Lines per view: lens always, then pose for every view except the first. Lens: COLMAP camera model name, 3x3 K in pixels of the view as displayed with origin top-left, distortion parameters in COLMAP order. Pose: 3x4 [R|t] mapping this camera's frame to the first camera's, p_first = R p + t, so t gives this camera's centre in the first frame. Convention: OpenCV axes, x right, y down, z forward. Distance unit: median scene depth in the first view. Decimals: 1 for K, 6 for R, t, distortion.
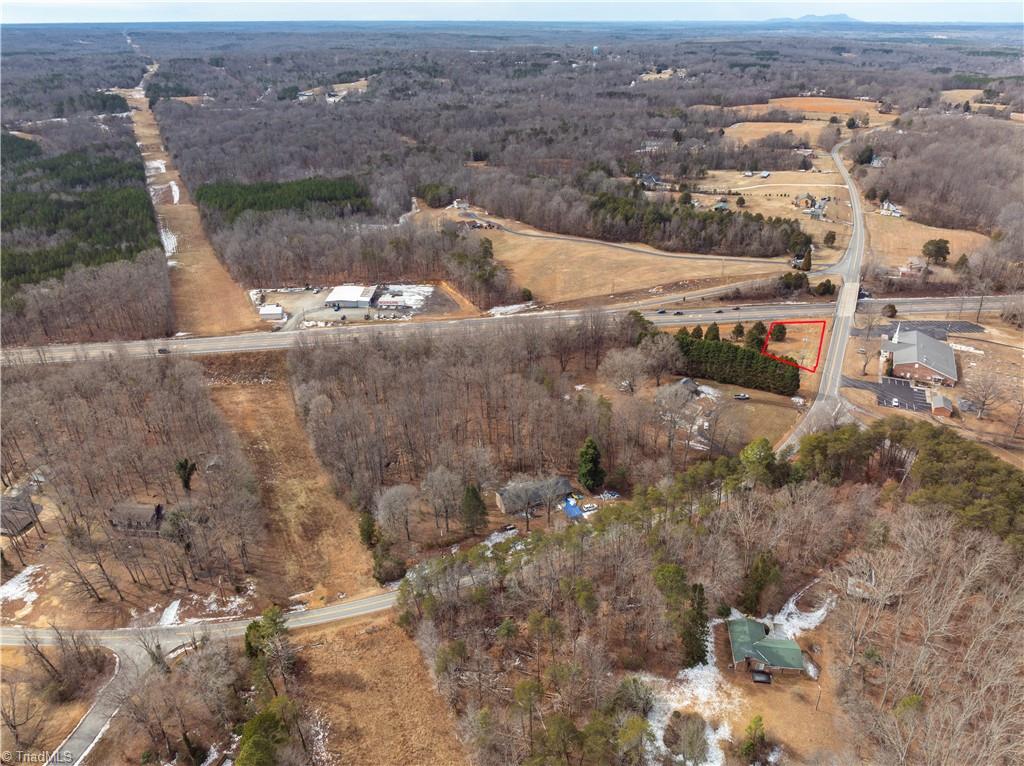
lens RADIAL K [[720.4, 0, 513.6], [0, 720.4, 382.1], [0, 0, 1]] dist [-0.038150, 0.026505]
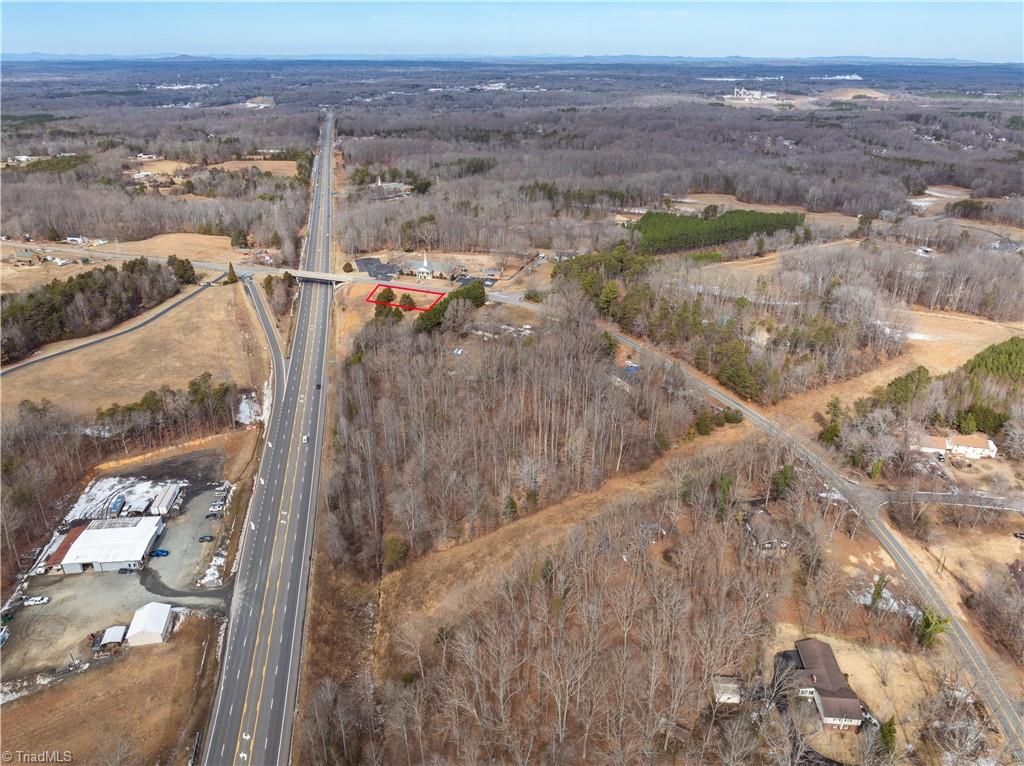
lens RADIAL K [[720.4, 0, 513.6], [0, 720.4, 382.1], [0, 0, 1]] dist [-0.038150, 0.026505]
pose [[-0.125952, -0.411131, 0.902833, -0.754350], [0.447304, 0.788781, 0.421596, -0.331071], [-0.885469, 0.456941, 0.084552, 0.646996]]
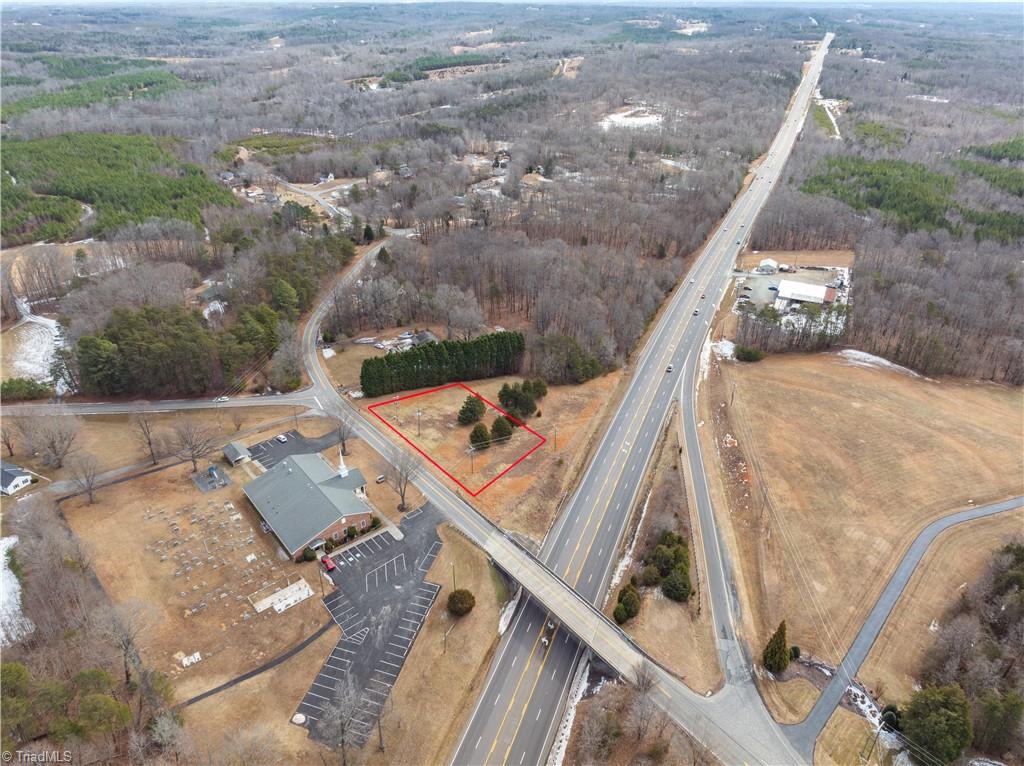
lens RADIAL K [[720.4, 0, 513.6], [0, 720.4, 382.1], [0, 0, 1]] dist [-0.038150, 0.026505]
pose [[-0.433188, 0.432433, -0.790791, 0.764680], [-0.411661, 0.685595, 0.600412, -0.468790], [0.801800, 0.585629, -0.118976, 0.918469]]
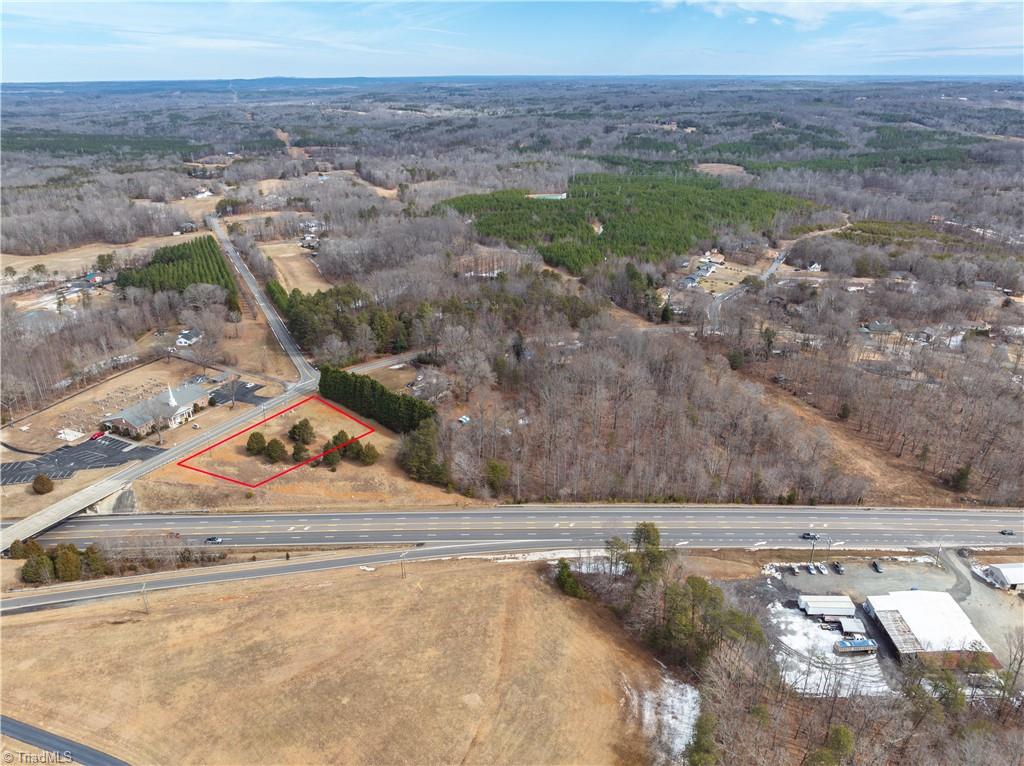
lens RADIAL K [[720.4, 0, 513.6], [0, 720.4, 382.1], [0, 0, 1]] dist [-0.038150, 0.026505]
pose [[-0.999261, -0.004004, 0.038232, 0.037309], [0.026950, 0.636239, 0.771021, -0.636017], [-0.027412, 0.771482, -0.635661, 1.244469]]
